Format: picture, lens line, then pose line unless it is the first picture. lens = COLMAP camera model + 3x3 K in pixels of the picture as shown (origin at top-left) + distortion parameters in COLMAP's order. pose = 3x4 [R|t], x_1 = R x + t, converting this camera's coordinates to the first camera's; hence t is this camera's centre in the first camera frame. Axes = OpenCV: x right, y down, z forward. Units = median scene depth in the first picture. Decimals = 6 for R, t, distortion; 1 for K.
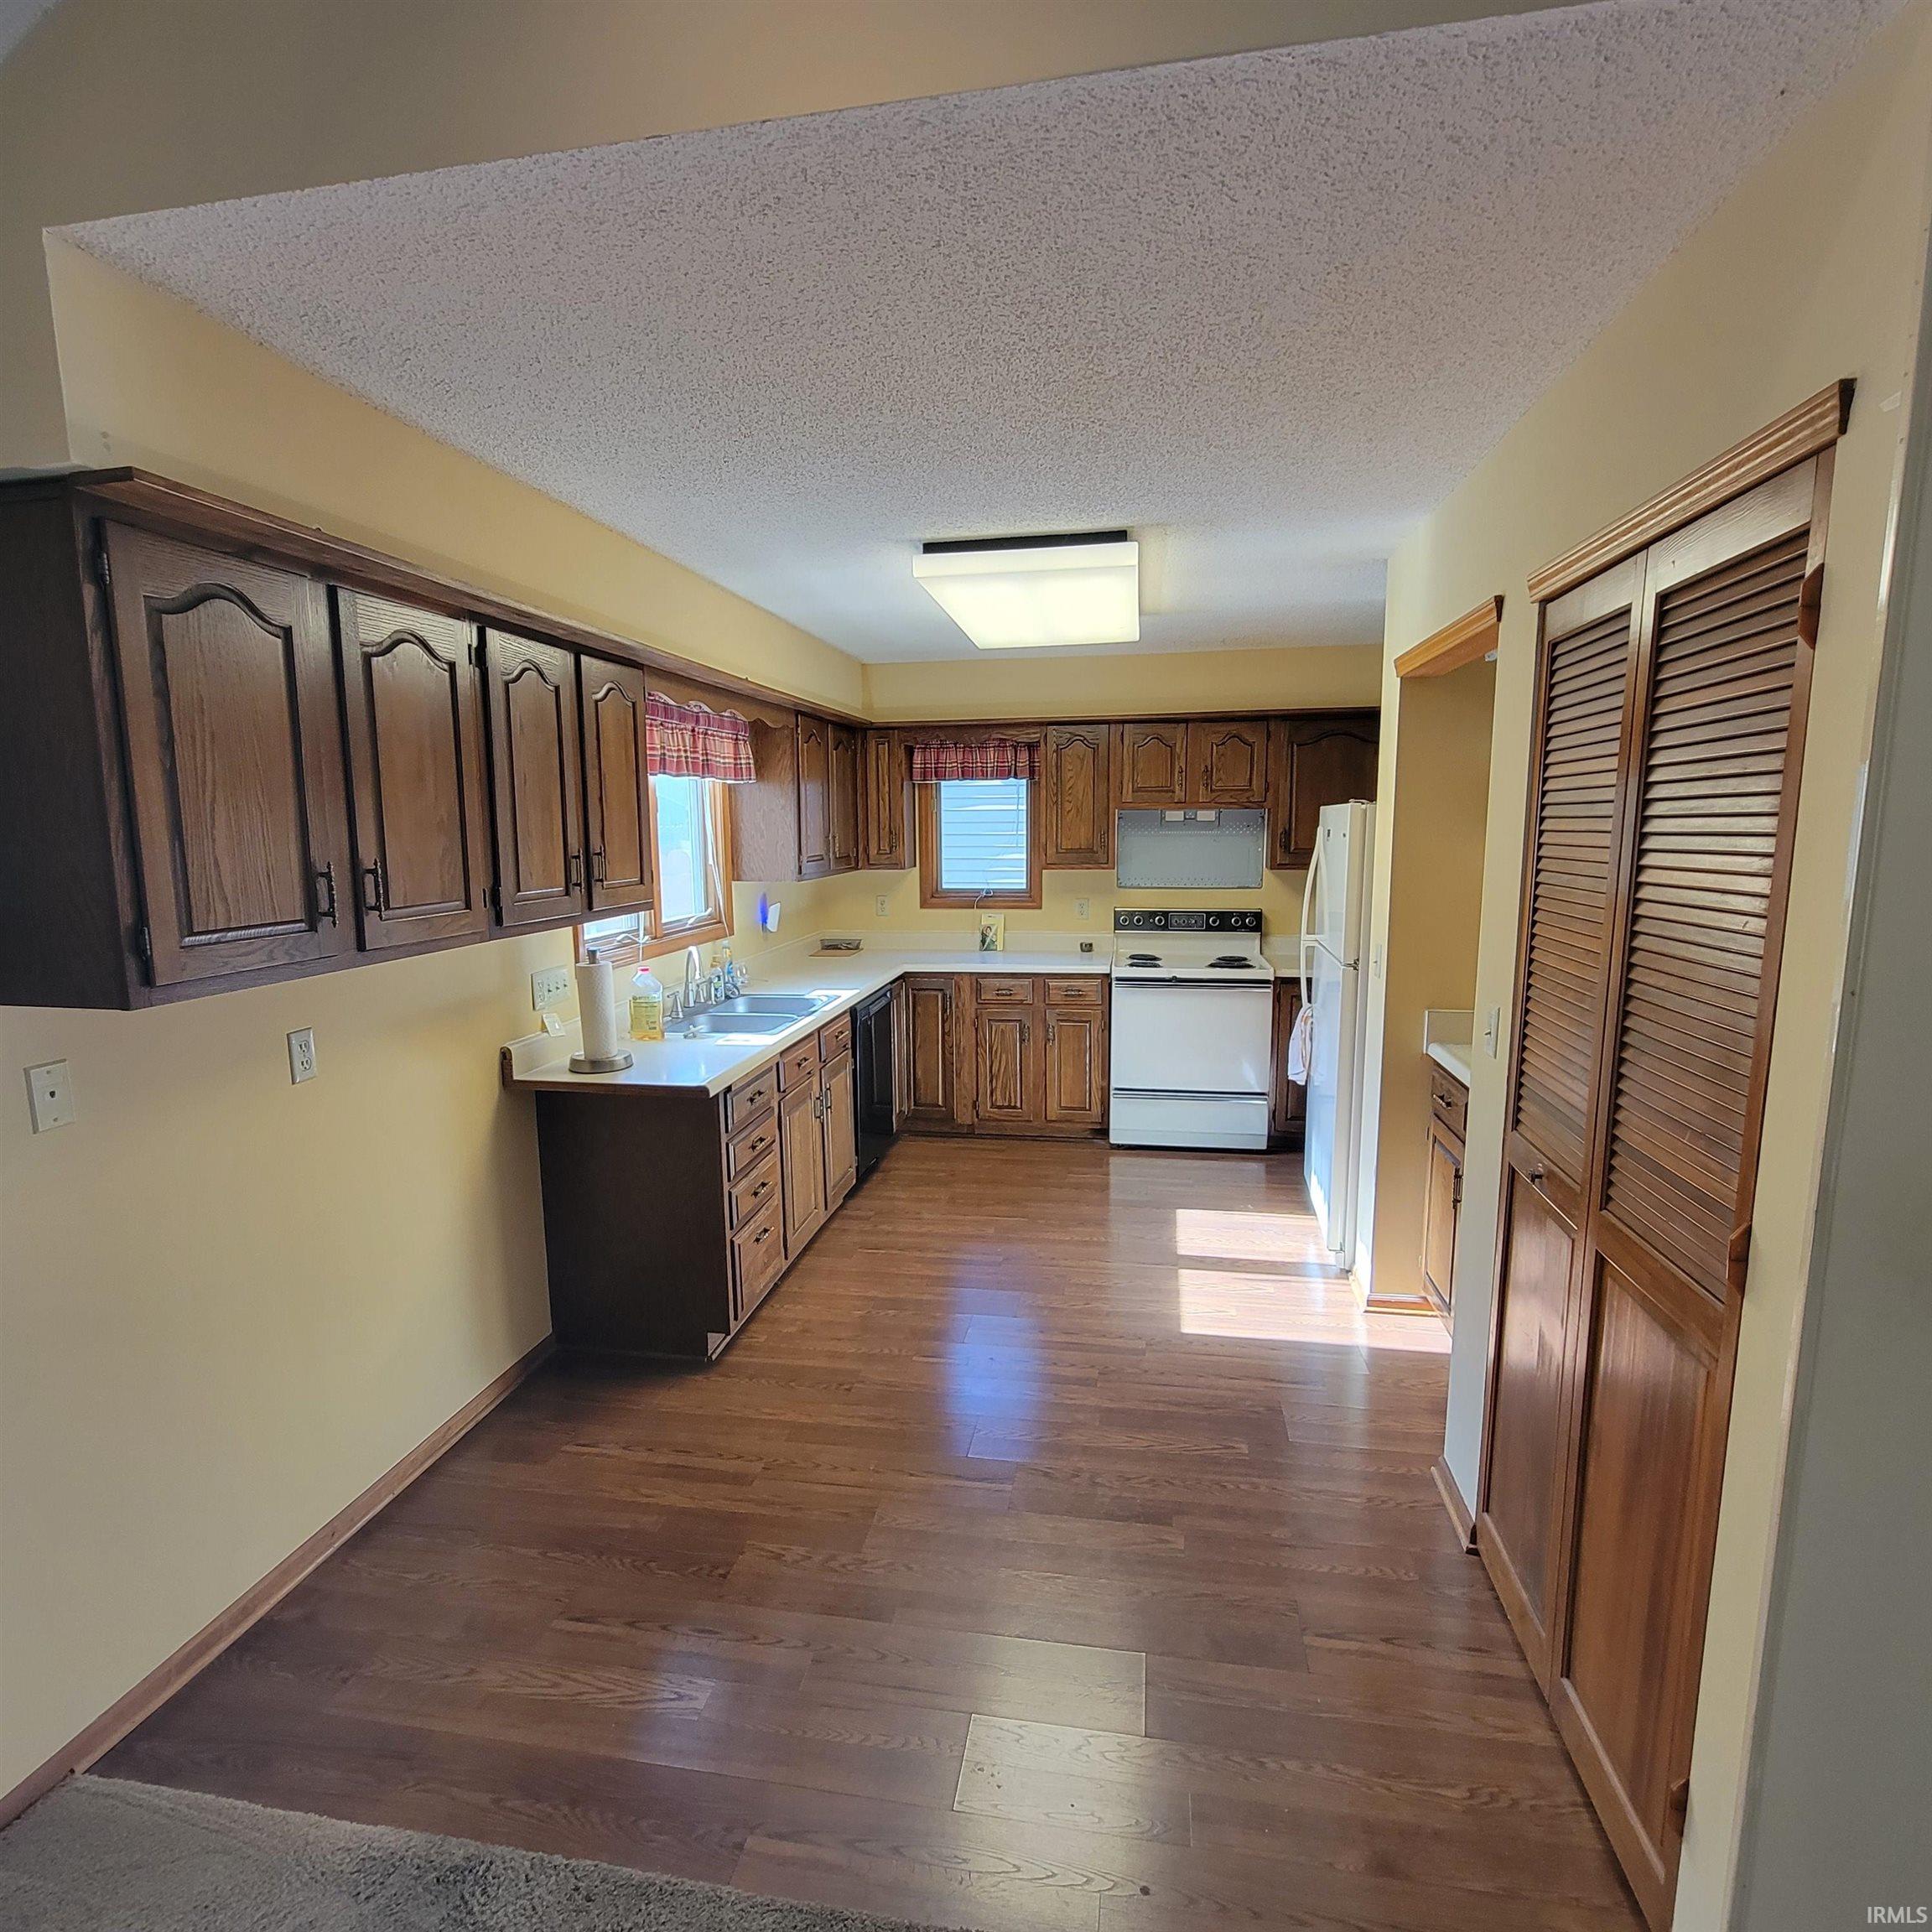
lens RADIAL K [[1047.5, 0, 957.6], [0, 1047.5, 971.1], [0, 0, 1]] dist [-0.006931, -0.000718]
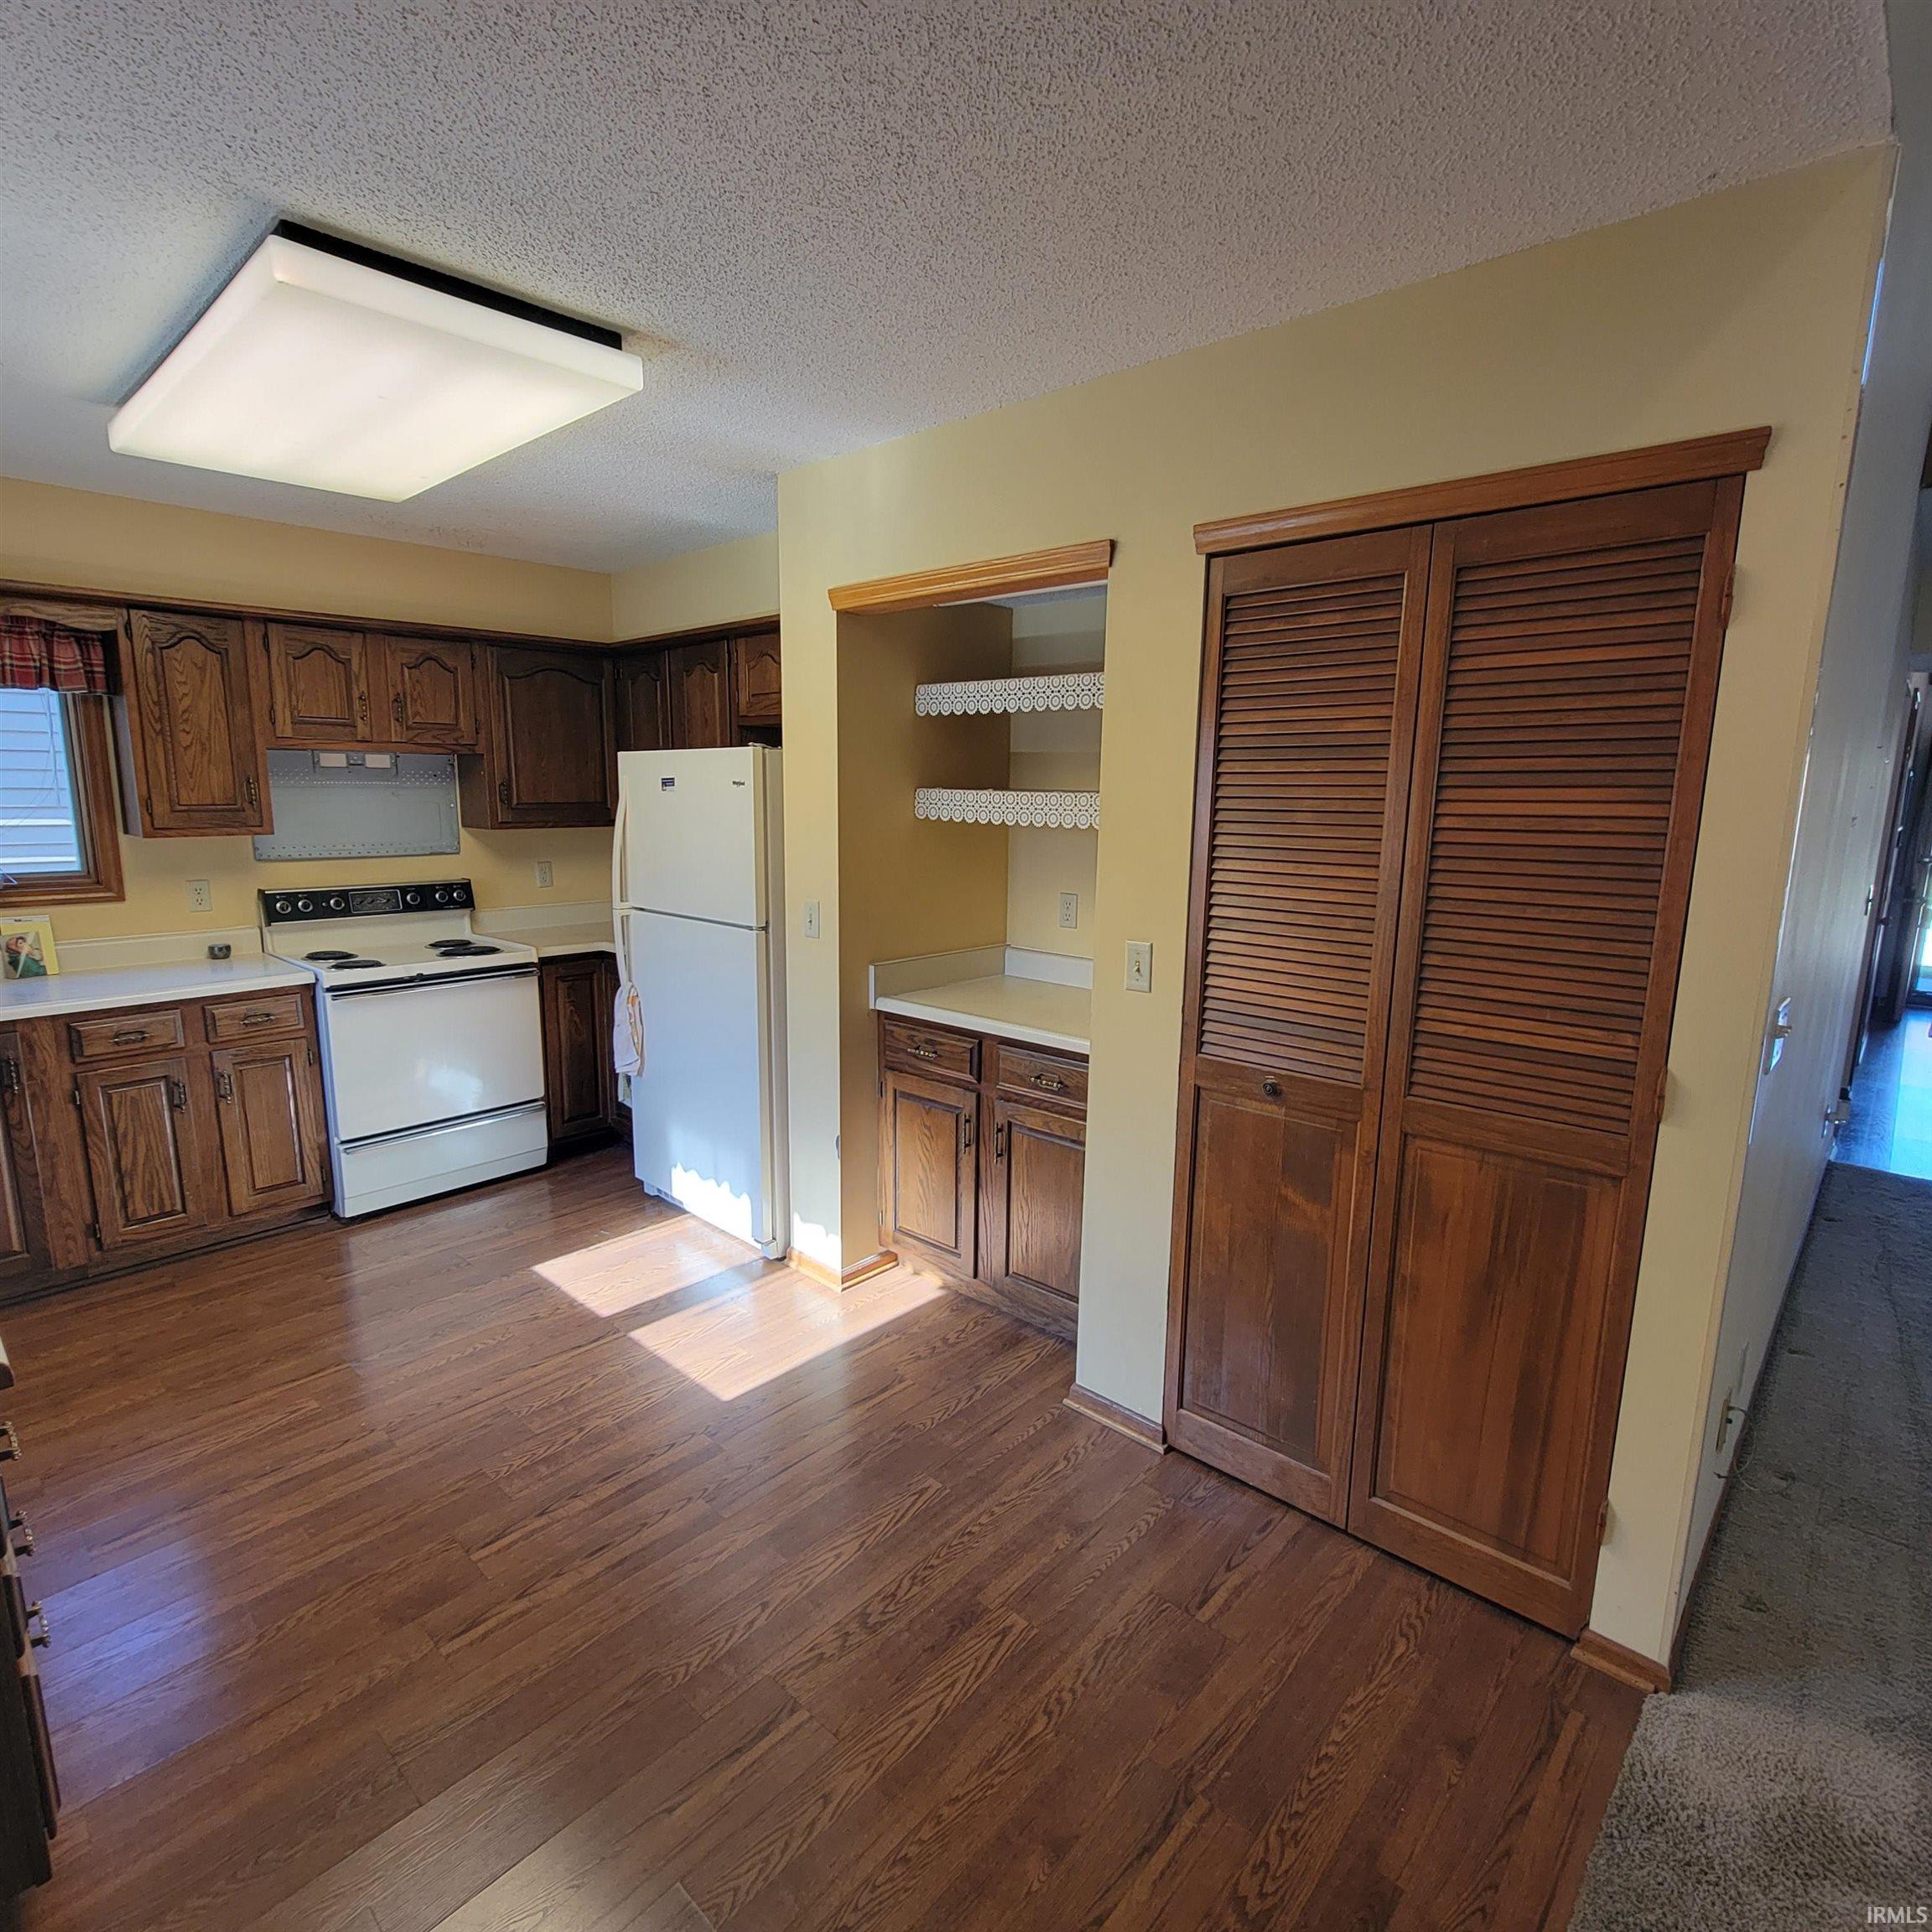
lens RADIAL K [[1047.5, 0, 957.6], [0, 1047.5, 971.1], [0, 0, 1]] dist [-0.006931, -0.000718]
pose [[0.538099, -0.132780, 0.832357, -0.197912], [0.105036, 0.990380, 0.090085, -0.022543], [-0.836311, 0.038952, 0.546869, 0.250820]]
